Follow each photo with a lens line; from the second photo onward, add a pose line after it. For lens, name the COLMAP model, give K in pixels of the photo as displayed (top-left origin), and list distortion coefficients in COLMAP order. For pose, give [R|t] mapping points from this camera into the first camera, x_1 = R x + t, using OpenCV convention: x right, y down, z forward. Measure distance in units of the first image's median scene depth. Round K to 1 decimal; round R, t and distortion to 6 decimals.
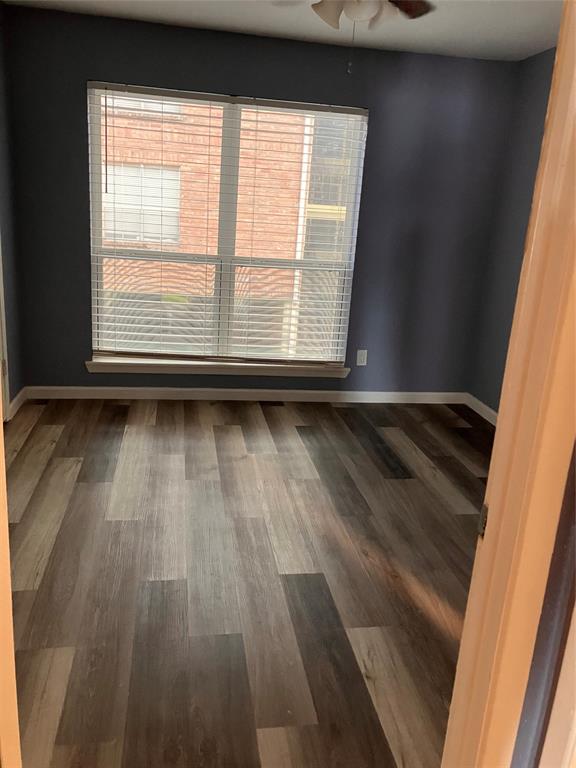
lens RADIAL K [[640.8, 0, 286.9], [0, 640.8, 381.3], [0, 0, 1]] dist [0.037430, -0.062960]
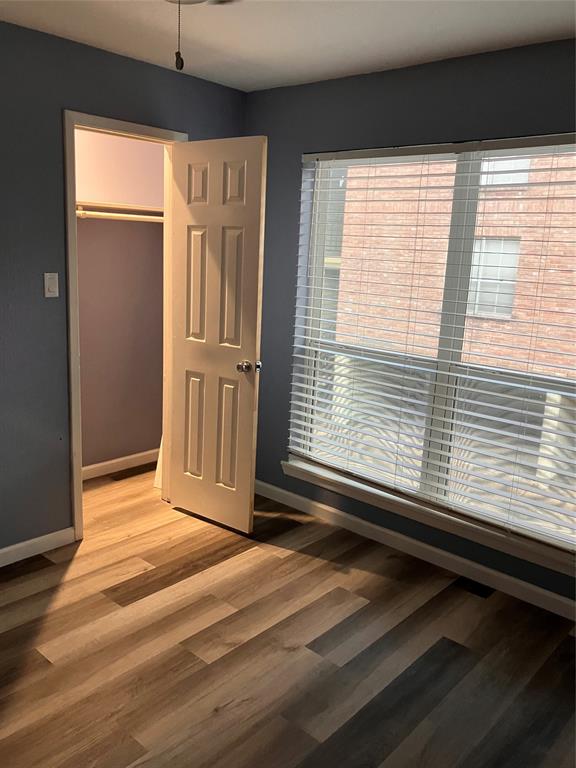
lens RADIAL K [[640.8, 0, 285.4], [0, 640.8, 386.1], [0, 0, 1]] dist [0.037430, -0.062960]
pose [[0.600683, 0.135232, -0.787967, 0.379506], [-0.210007, 0.977669, 0.007696, -0.141553], [0.771412, 0.160856, 0.615669, 0.443559]]
